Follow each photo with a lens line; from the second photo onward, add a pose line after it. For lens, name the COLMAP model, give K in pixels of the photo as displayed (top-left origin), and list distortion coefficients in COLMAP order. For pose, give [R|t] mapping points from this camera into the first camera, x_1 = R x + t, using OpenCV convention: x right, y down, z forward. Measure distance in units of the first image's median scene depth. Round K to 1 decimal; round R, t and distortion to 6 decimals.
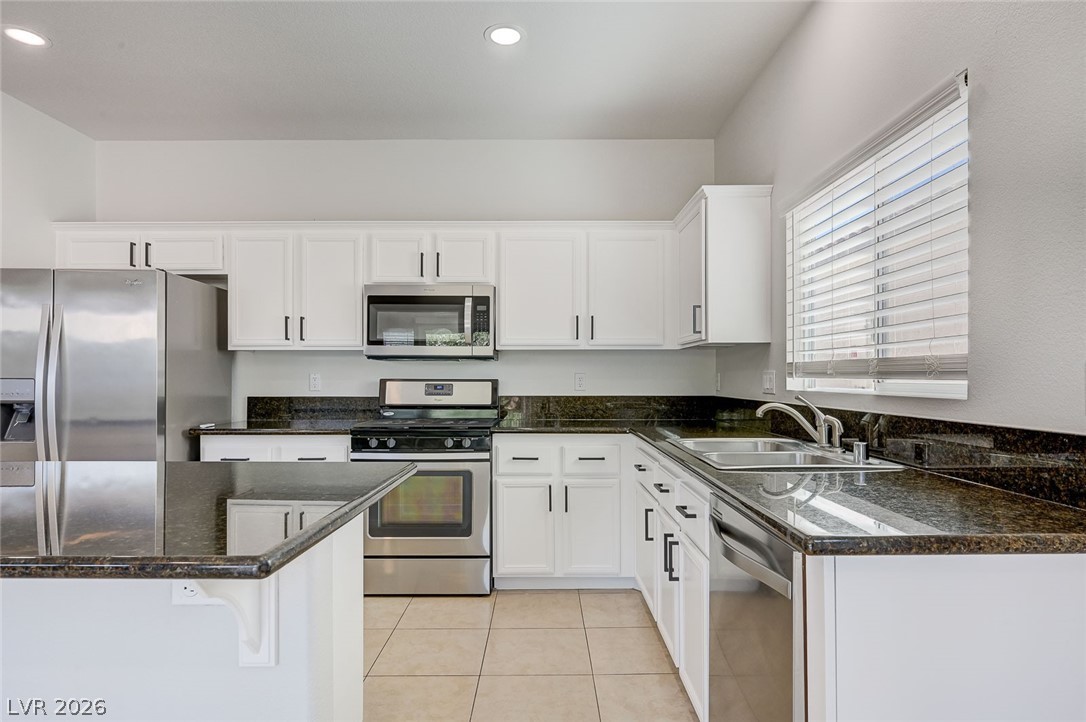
lens RADIAL K [[603.2, 0, 543.1], [0, 603.2, 371.9], [0, 0, 1]] dist [-0.001660, 0.000670]
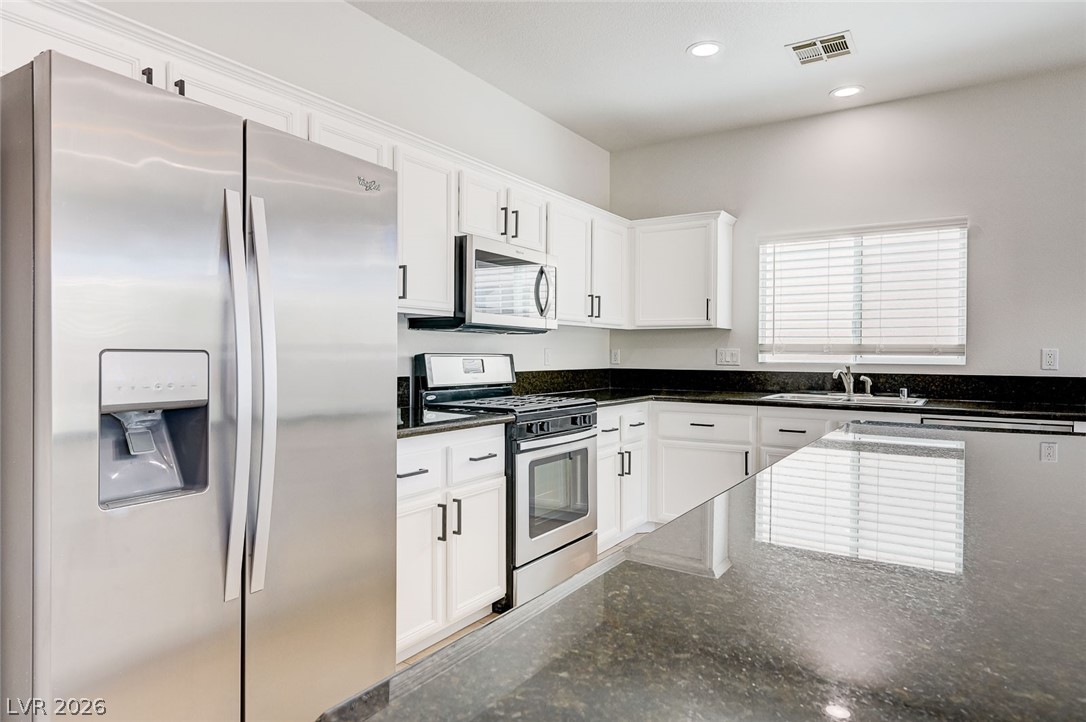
lens RADIAL K [[638.0, 0, 542.6], [0, 638.0, 361.6], [0, 0, 1]] dist [-0.001513, -0.000431]
pose [[0.547624, -0.007135, 0.836694, -0.960713], [-0.014527, 0.999732, 0.018033, 0.006388], [-0.836598, -0.022030, 0.547374, 0.461857]]
